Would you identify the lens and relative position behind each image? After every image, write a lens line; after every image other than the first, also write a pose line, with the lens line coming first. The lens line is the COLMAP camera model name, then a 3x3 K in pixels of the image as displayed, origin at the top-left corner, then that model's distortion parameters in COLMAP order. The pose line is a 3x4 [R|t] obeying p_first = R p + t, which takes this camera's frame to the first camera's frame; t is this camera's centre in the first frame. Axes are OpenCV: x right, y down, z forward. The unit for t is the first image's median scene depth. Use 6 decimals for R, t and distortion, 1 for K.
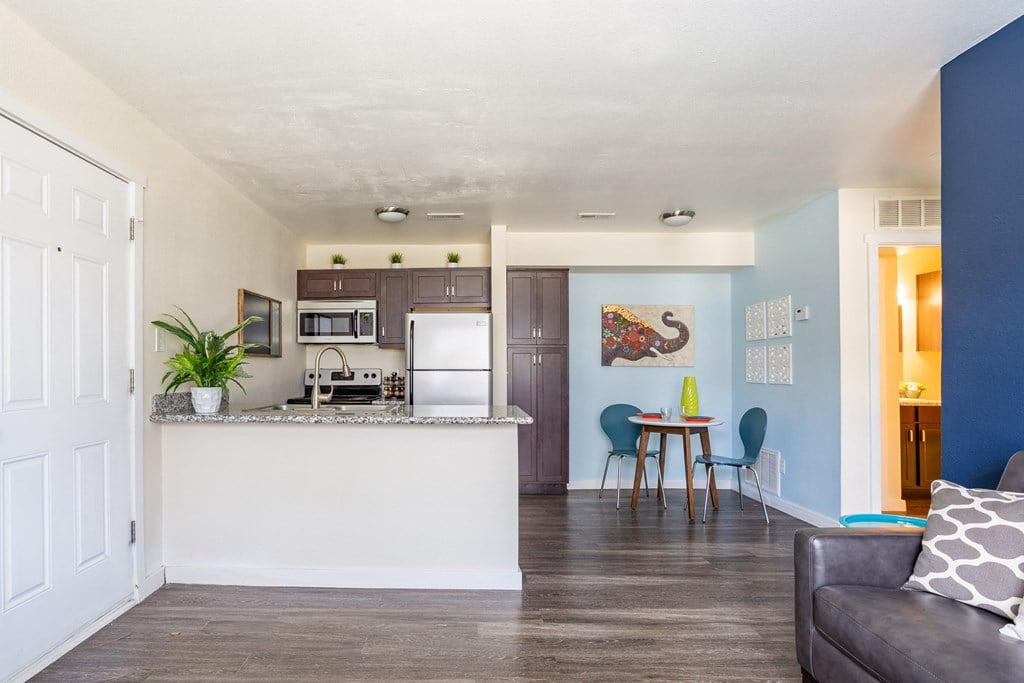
lens RADIAL K [[568.9, 0, 488.1], [0, 568.9, 365.4], [0, 0, 1]] dist [0.008988, 0.004533]
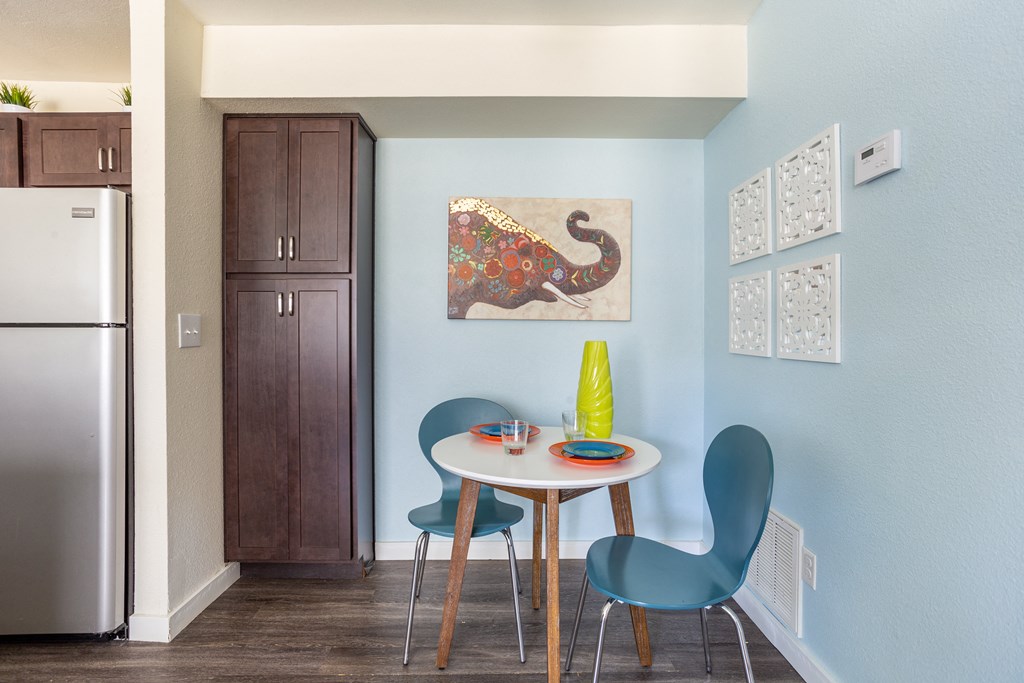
lens RADIAL K [[498.4, 0, 523.8], [0, 498.4, 333.0], [0, 0, 1]] dist [-0.029885, 0.011675]
pose [[0.999907, 0.003148, -0.013275, 0.273727], [-0.003021, 0.999949, 0.009586, 0.009058], [0.013305, -0.009545, 0.999866, 0.559635]]
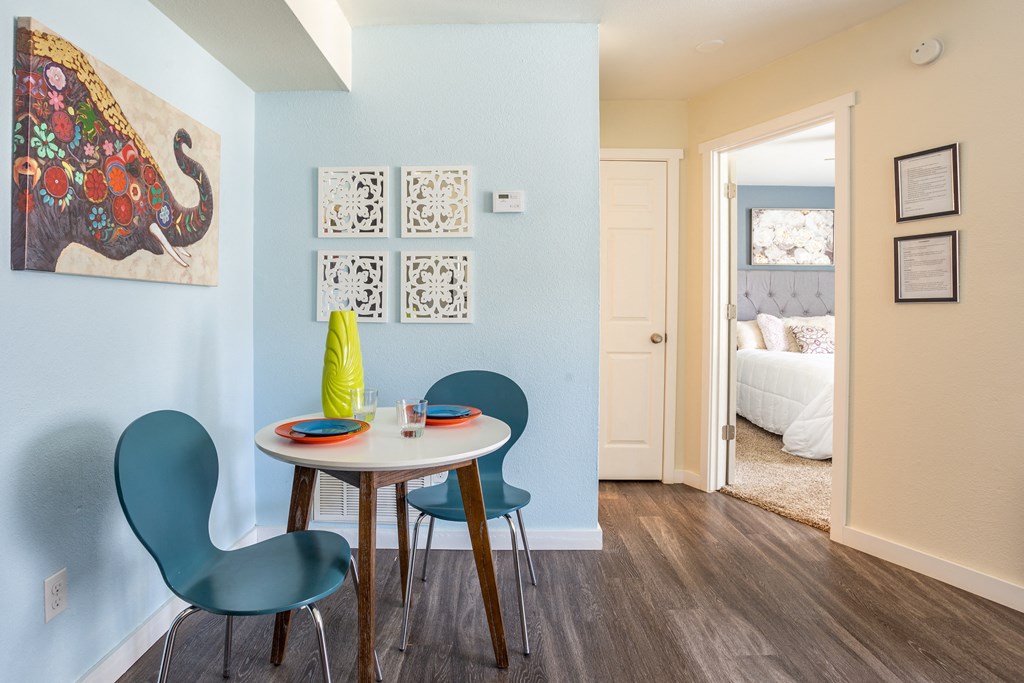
lens RADIAL K [[568.9, 0, 457.6], [0, 568.9, 301.9], [0, 0, 1]] dist [0.008988, 0.004533]
pose [[0.087700, 0.007898, 0.996116, -0.026189], [-0.014430, 0.999874, -0.006657, 0.013375], [-0.996042, -0.013790, 0.087803, 0.795423]]
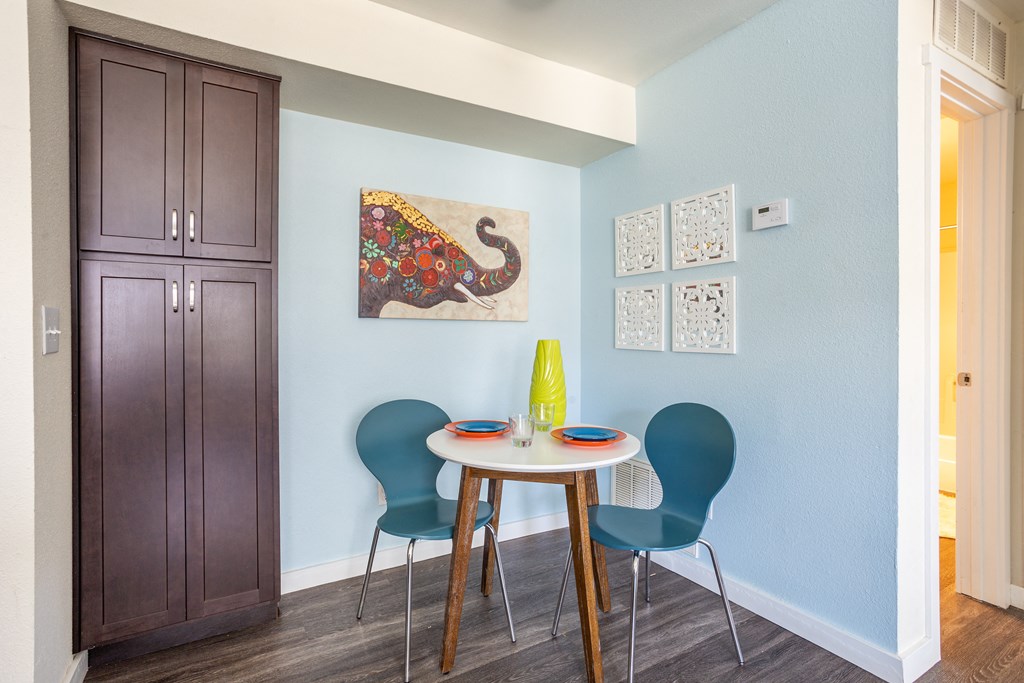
lens RADIAL K [[498.4, 0, 513.8], [0, 498.4, 330.7], [0, 0, 1]] dist [-0.029885, 0.011675]
pose [[0.872601, 0.001697, 0.488430, 0.110660], [-0.005682, 0.999962, 0.006678, 0.008203], [-0.488400, -0.008602, 0.872577, 0.580030]]
